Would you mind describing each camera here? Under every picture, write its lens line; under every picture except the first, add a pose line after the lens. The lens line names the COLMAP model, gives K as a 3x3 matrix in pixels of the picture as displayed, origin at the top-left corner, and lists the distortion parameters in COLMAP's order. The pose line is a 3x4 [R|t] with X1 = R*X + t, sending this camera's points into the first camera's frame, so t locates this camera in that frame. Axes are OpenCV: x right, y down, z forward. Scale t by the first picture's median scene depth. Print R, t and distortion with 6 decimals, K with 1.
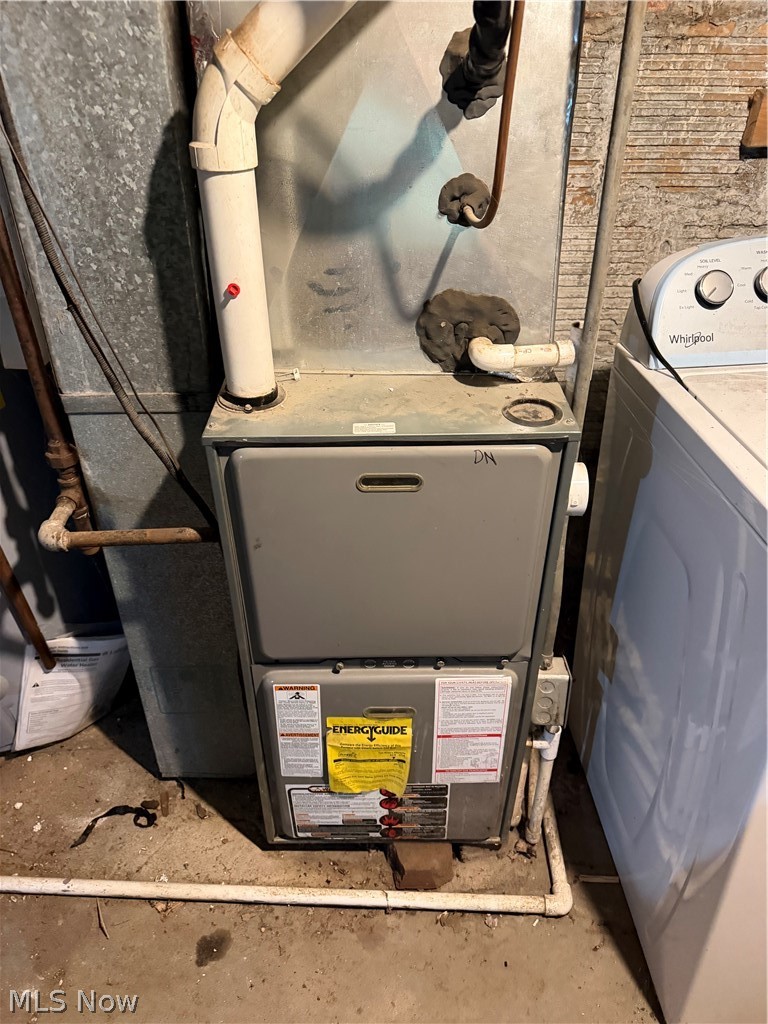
lens RADIAL K [[759.6, 0, 383.6], [0, 759.6, 517.3], [0, 0, 1]] dist [0.008931, -0.018695]
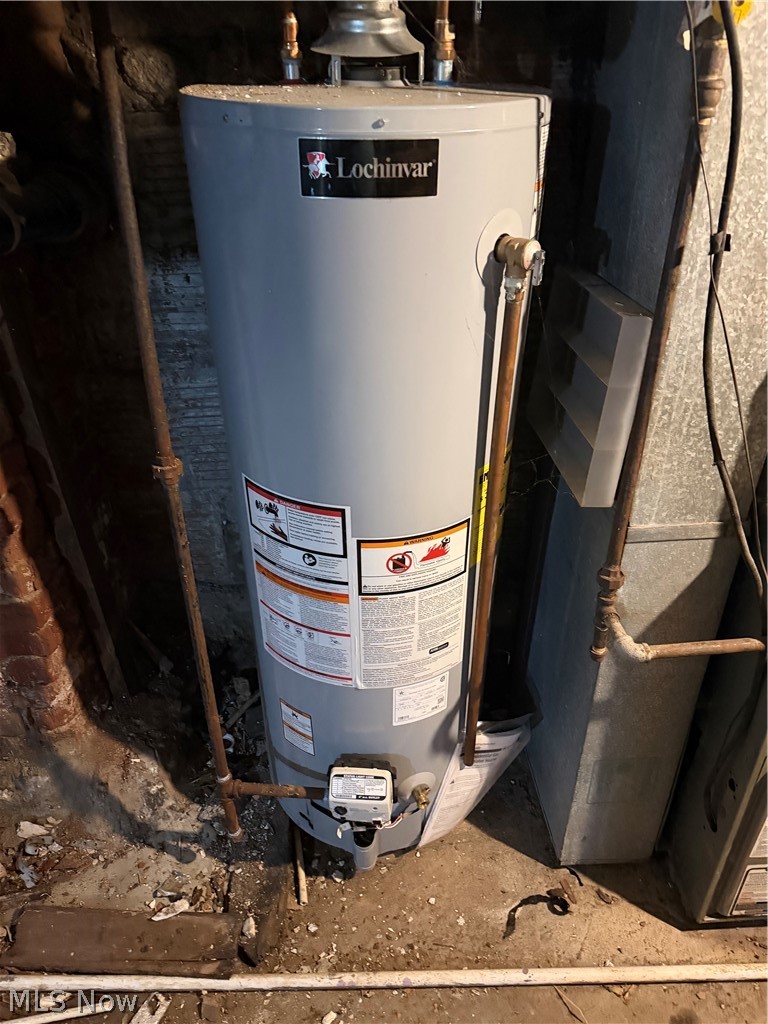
lens RADIAL K [[759.6, 0, 384.8], [0, 759.6, 507.8], [0, 0, 1]] dist [0.008931, -0.018695]
pose [[0.998398, -0.028821, 0.048694, -0.631257], [0.033668, 0.994231, -0.101842, -0.062304], [-0.045478, 0.103318, 0.993608, -0.110946]]
